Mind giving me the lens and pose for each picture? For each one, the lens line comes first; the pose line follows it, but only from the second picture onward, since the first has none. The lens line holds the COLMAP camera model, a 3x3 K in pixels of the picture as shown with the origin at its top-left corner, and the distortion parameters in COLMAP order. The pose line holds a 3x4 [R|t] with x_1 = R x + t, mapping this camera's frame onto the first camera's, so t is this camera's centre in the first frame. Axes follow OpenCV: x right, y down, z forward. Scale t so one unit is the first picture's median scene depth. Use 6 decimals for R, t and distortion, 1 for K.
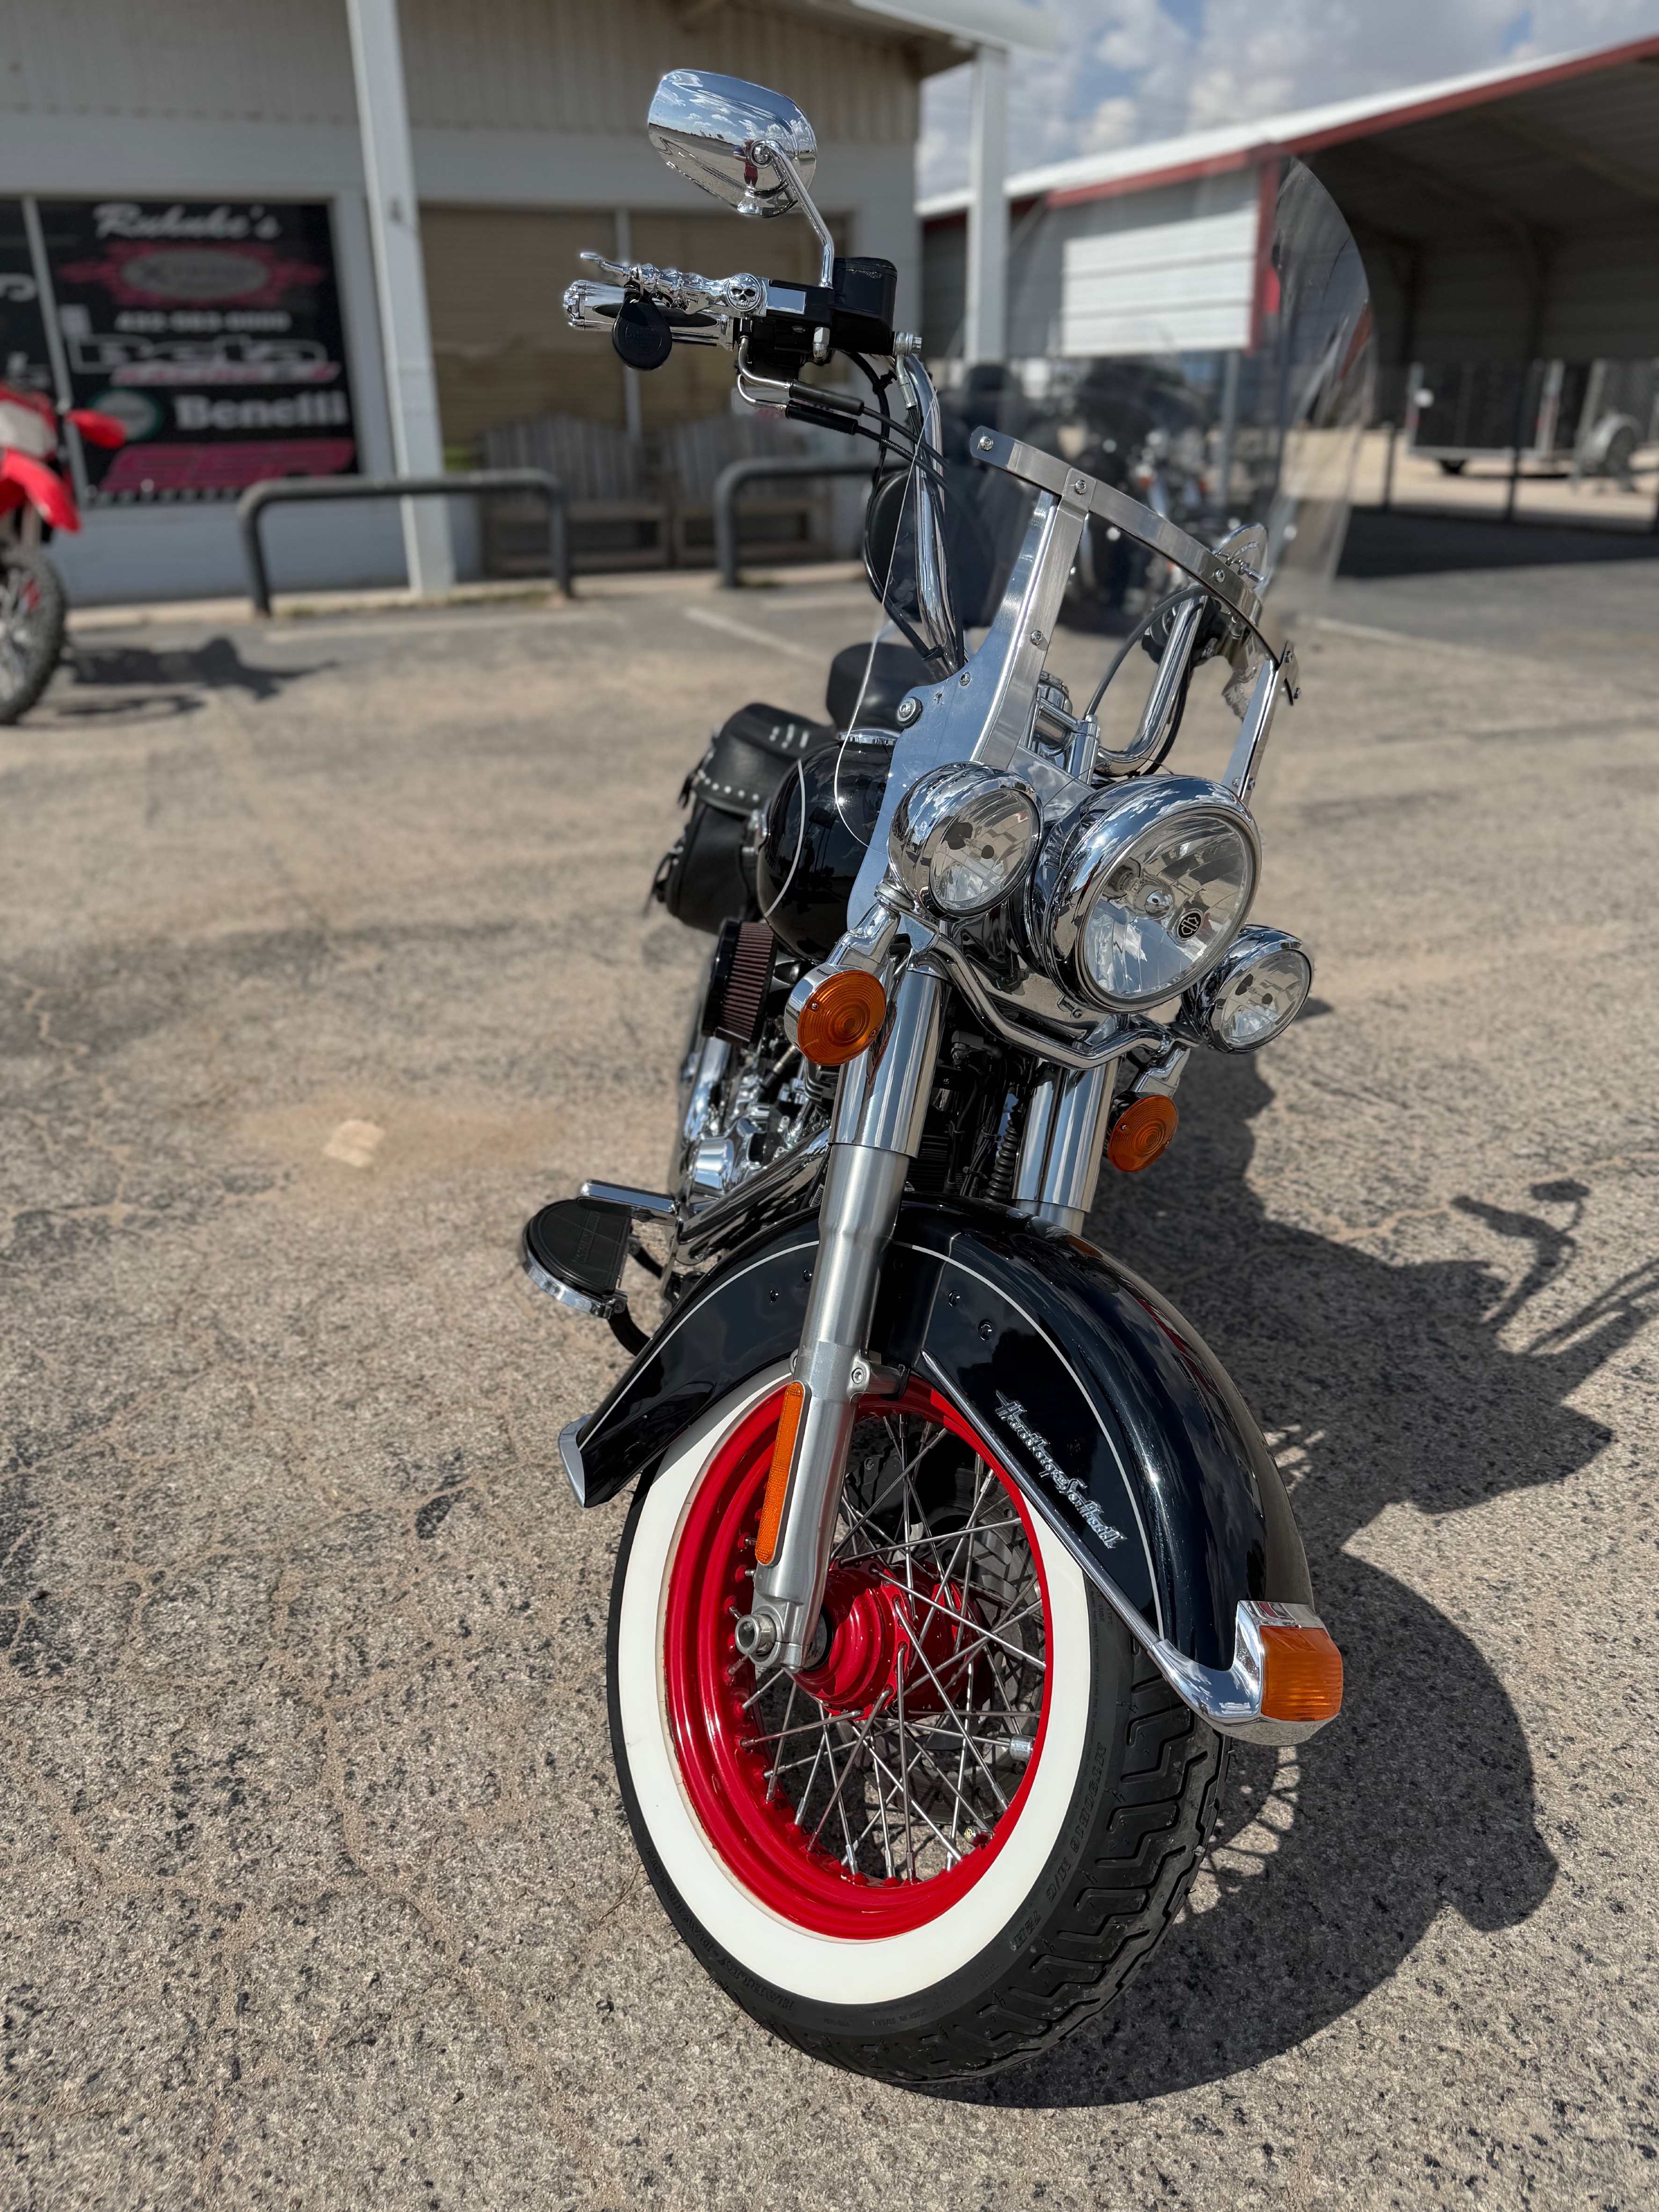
lens RADIAL K [[1679.6, 0, 829.5], [0, 1679.6, 1106.0], [0, 0, 1]] dist [0.005992, -0.014554]
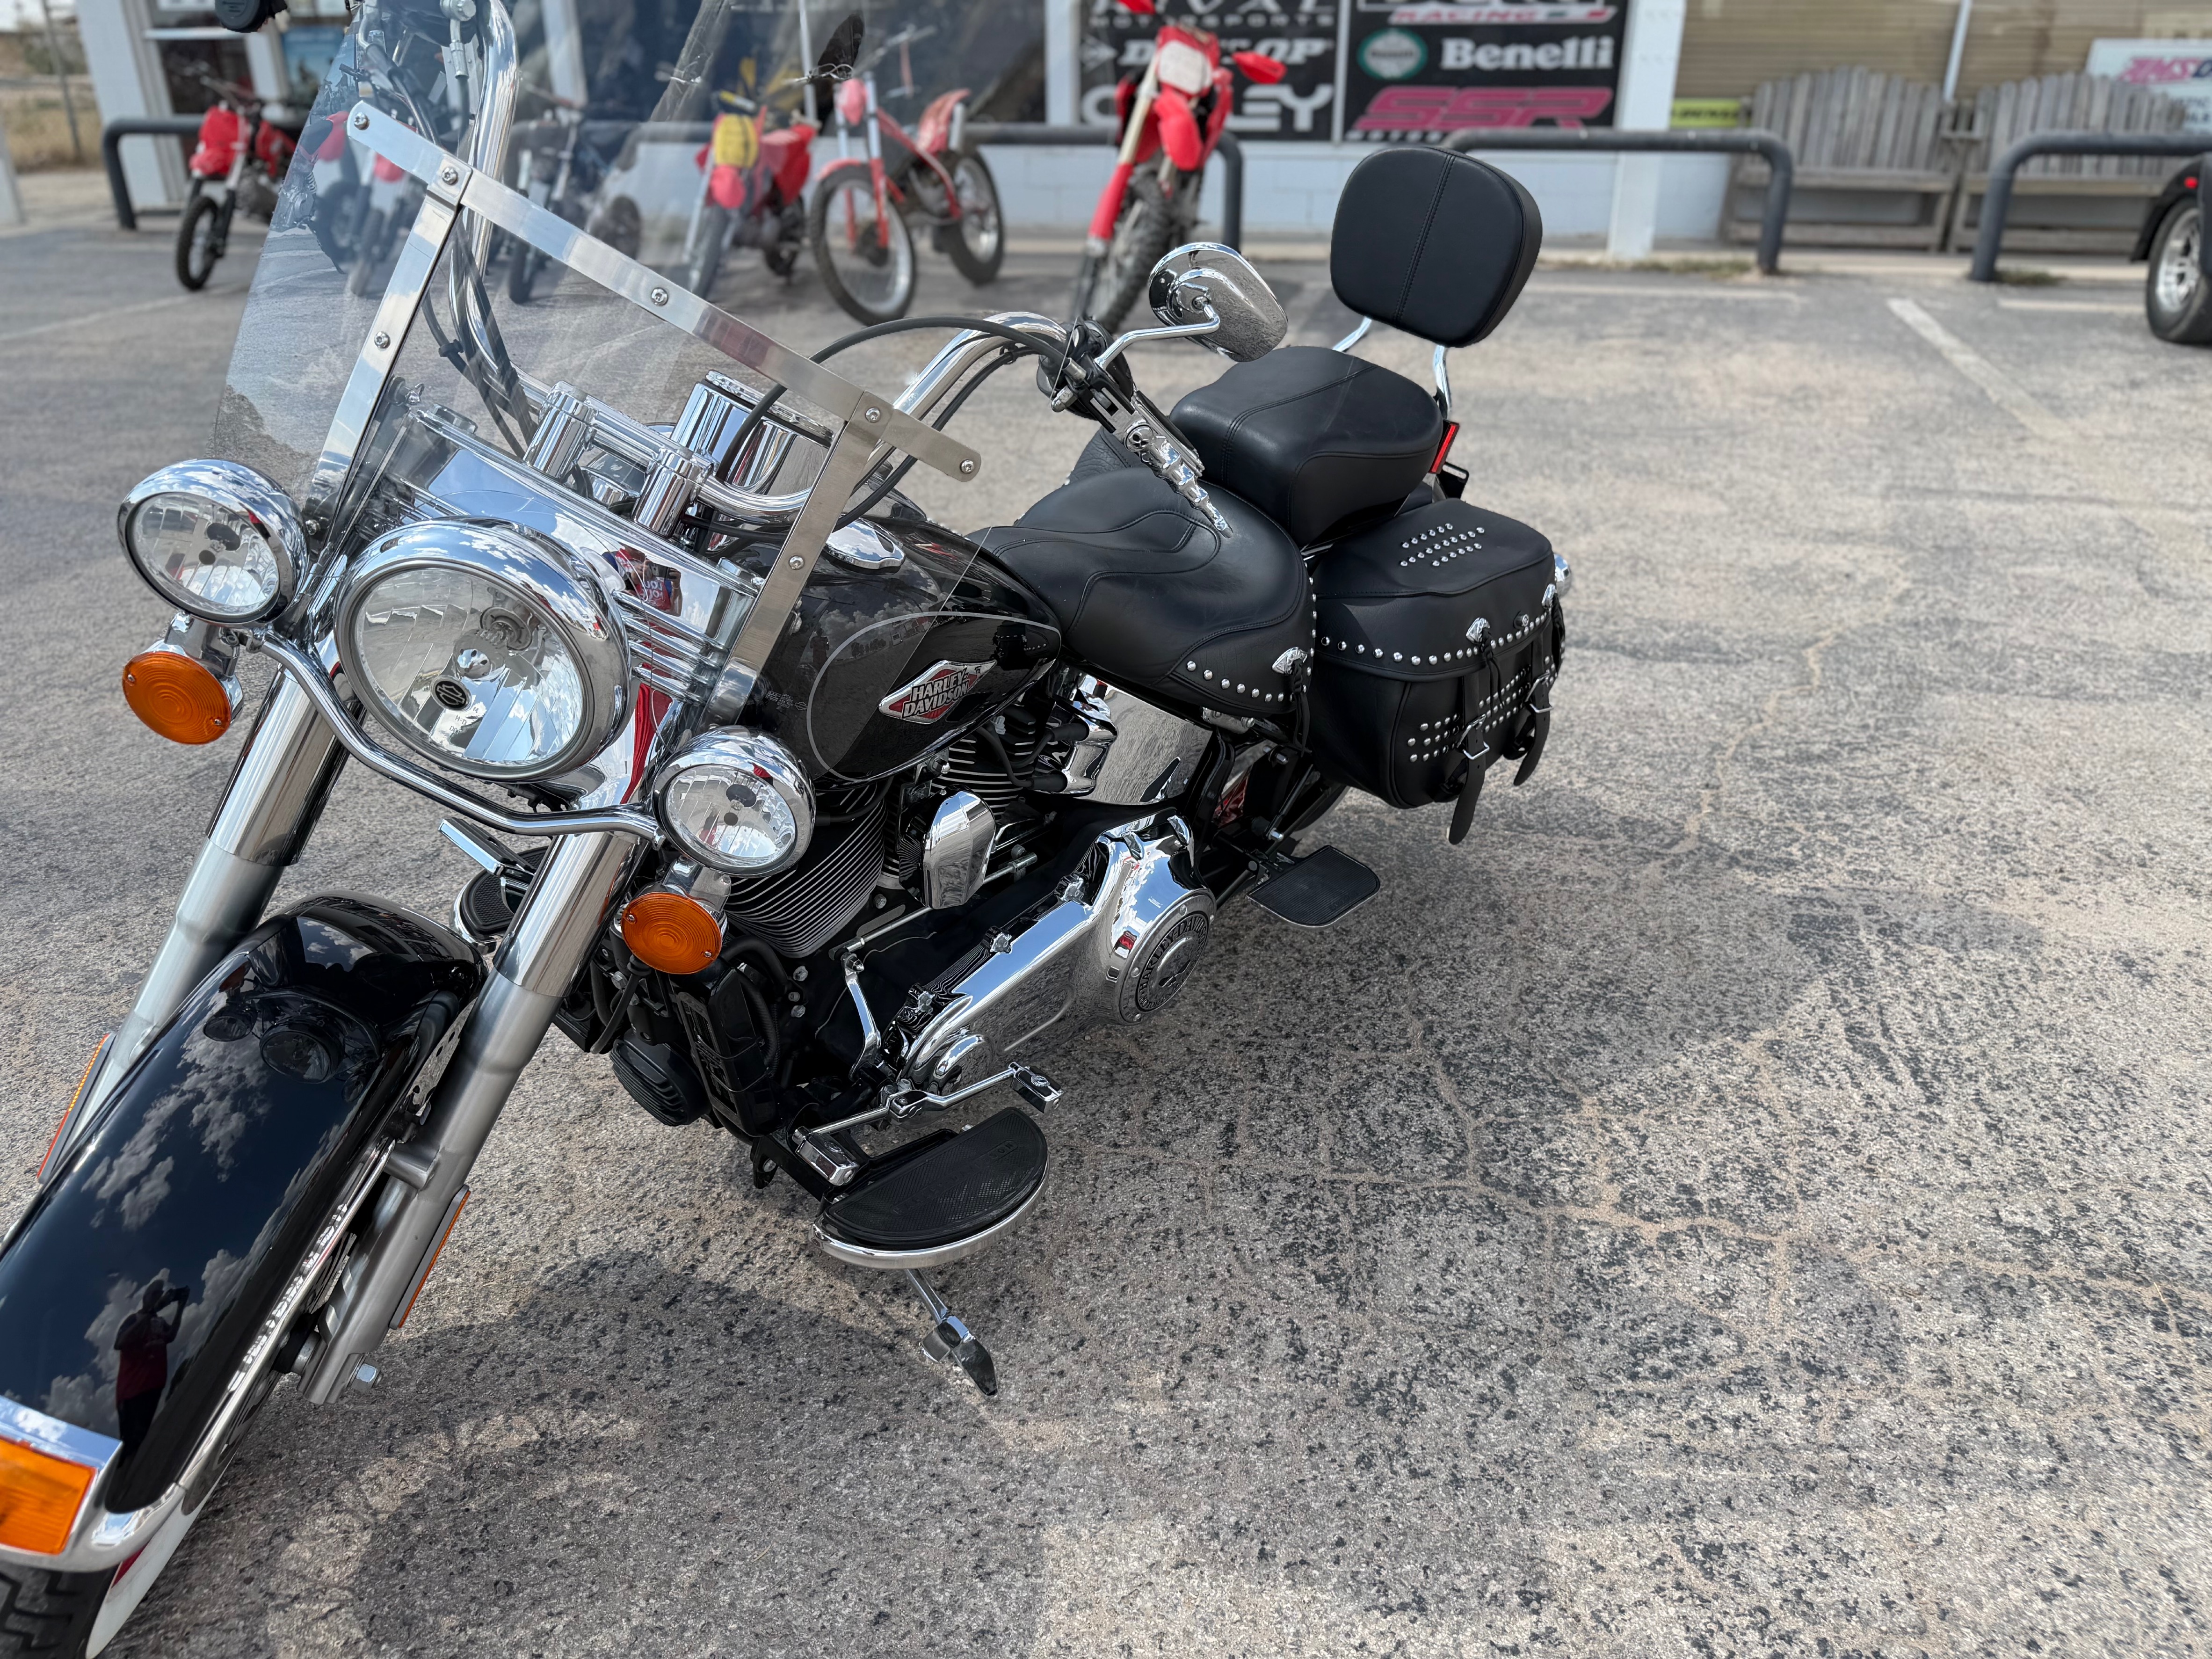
lens RADIAL K [[1631.8, 0, 1106.8], [0, 1631.8, 867.3], [0, 0, 1]] dist [0.071214, -0.136779]
pose [[0.772133, 0.298318, -0.561086, 0.165766], [-0.259134, 0.954023, 0.150629, -0.041355], [0.580224, 0.029091, 0.813937, 0.086993]]
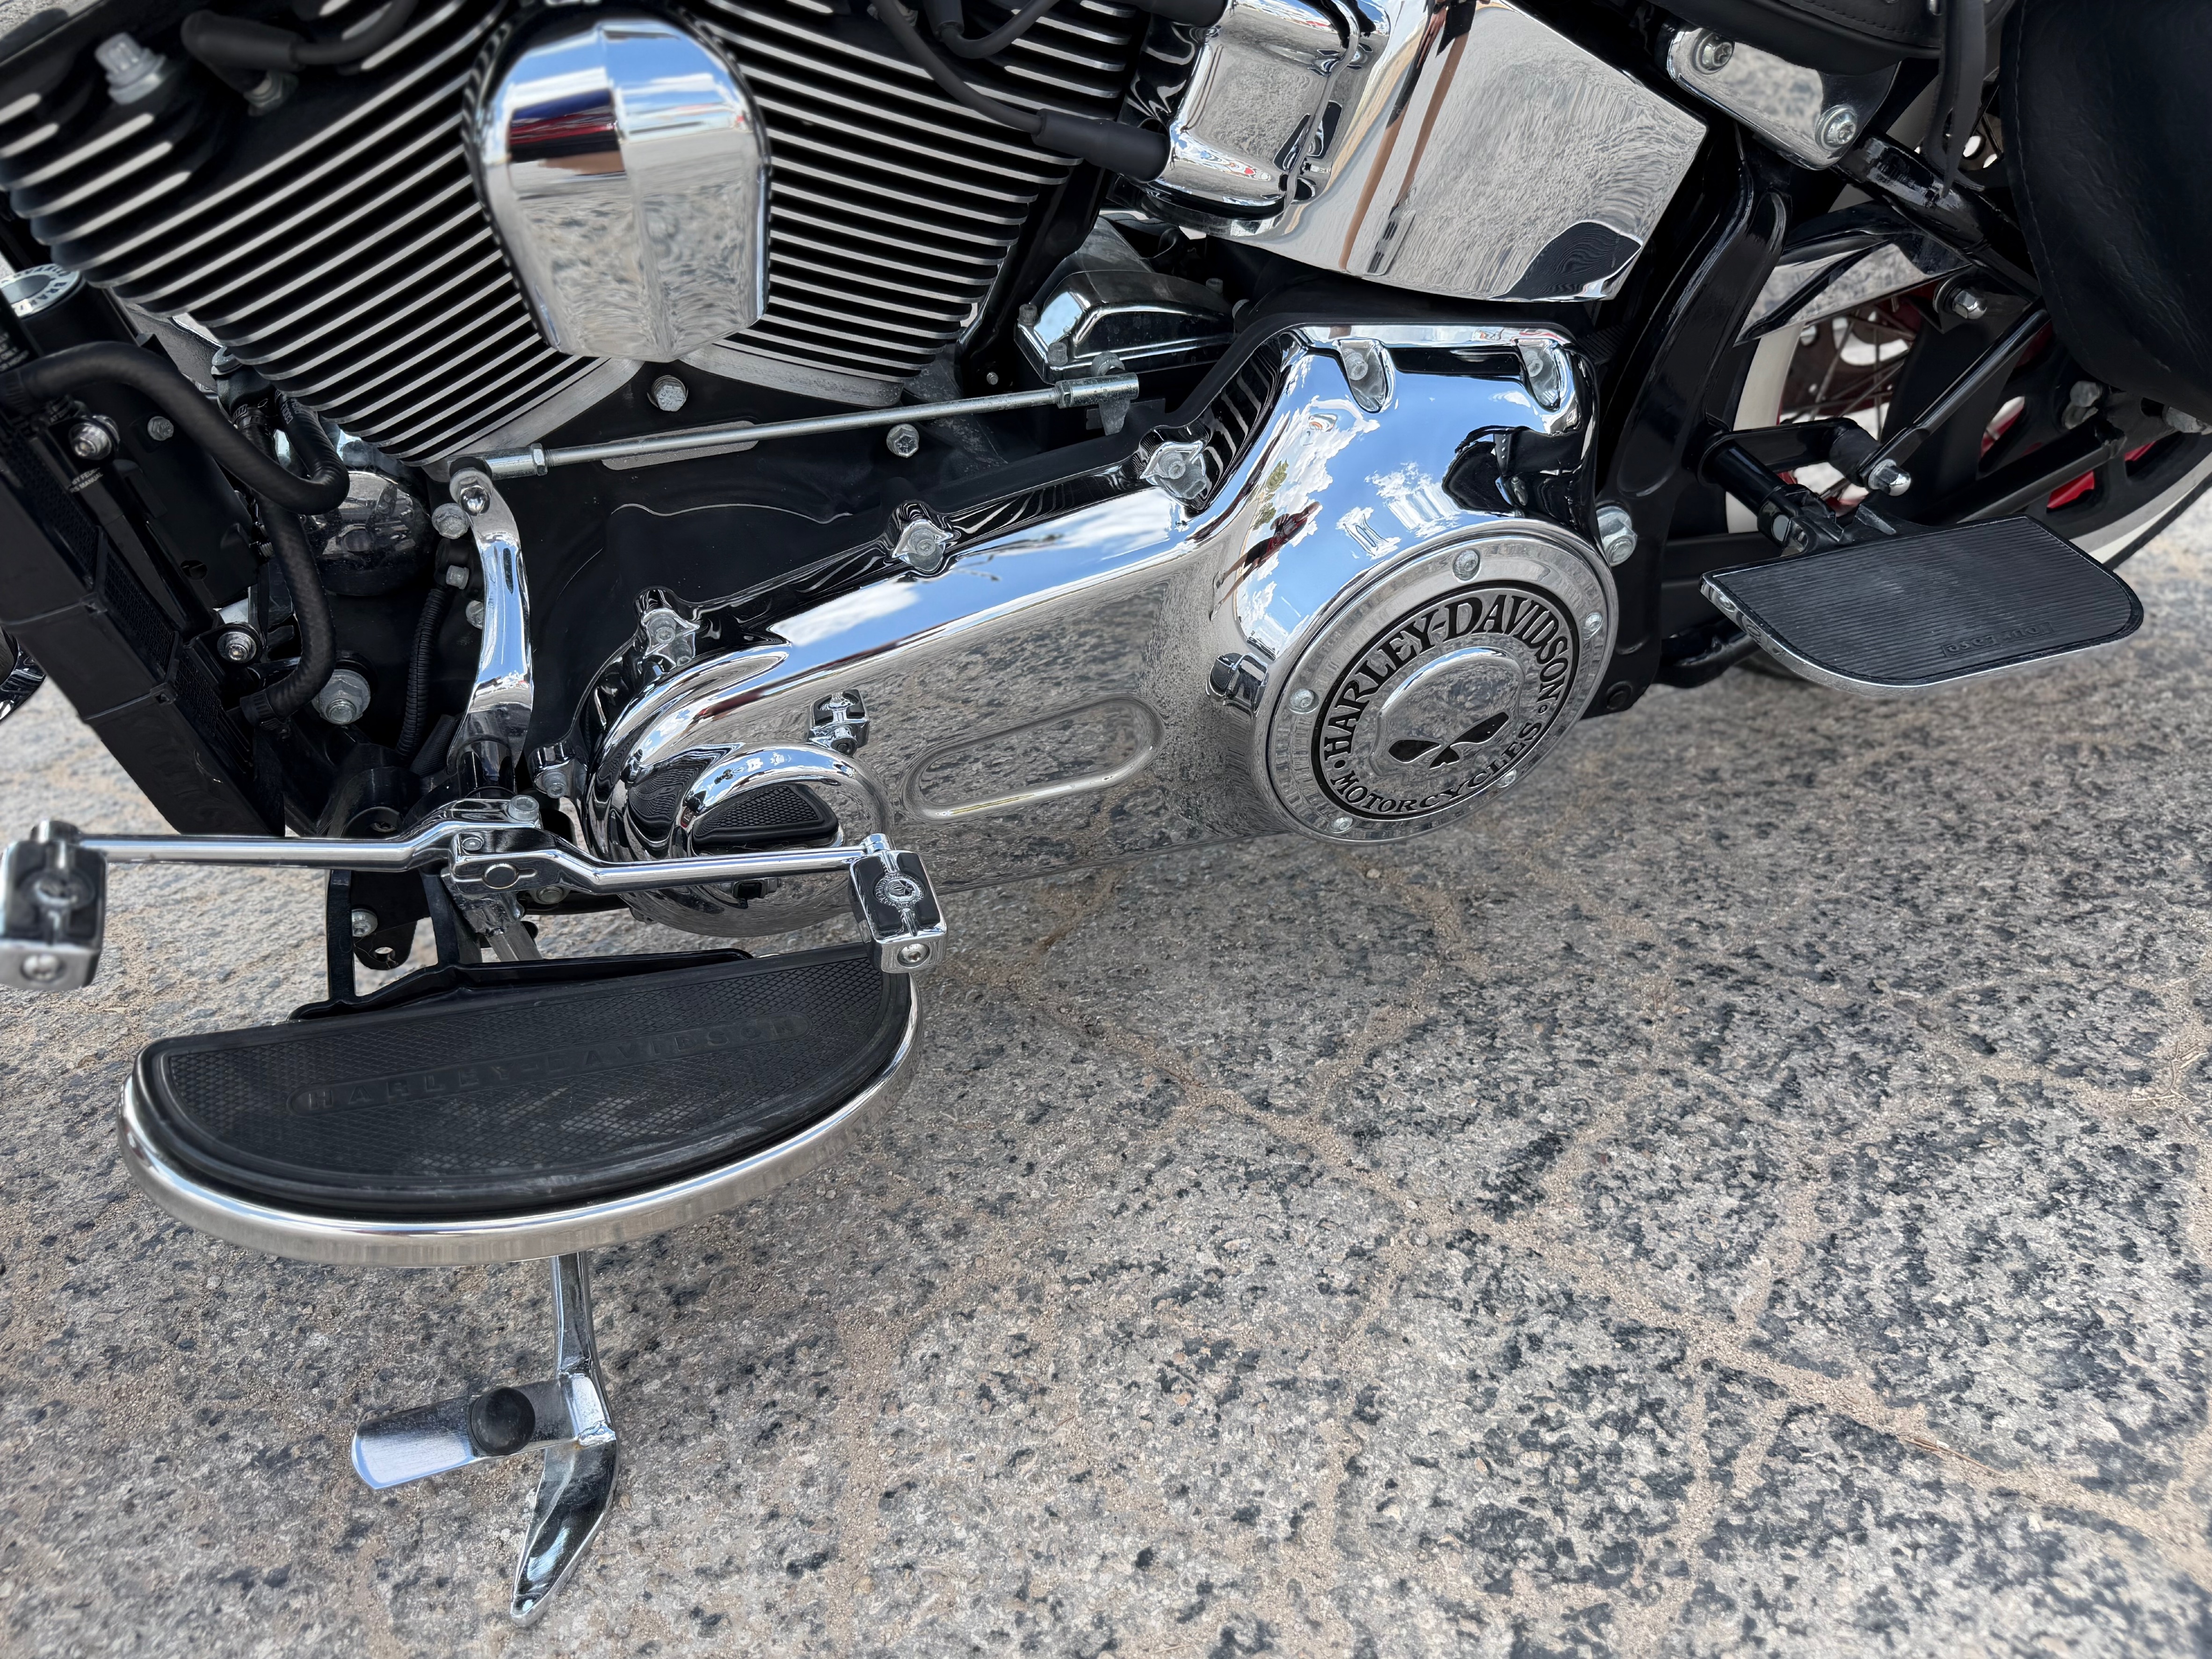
lens RADIAL K [[1631.8, 0, 1106.8], [0, 1631.8, 867.3], [0, 0, 1]] dist [0.071214, -0.136779]
pose [[0.325174, 0.480774, -0.814321, 0.116324], [-0.309768, 0.867762, 0.388629, -0.016154], [0.893480, 0.125879, 0.431102, 0.236972]]
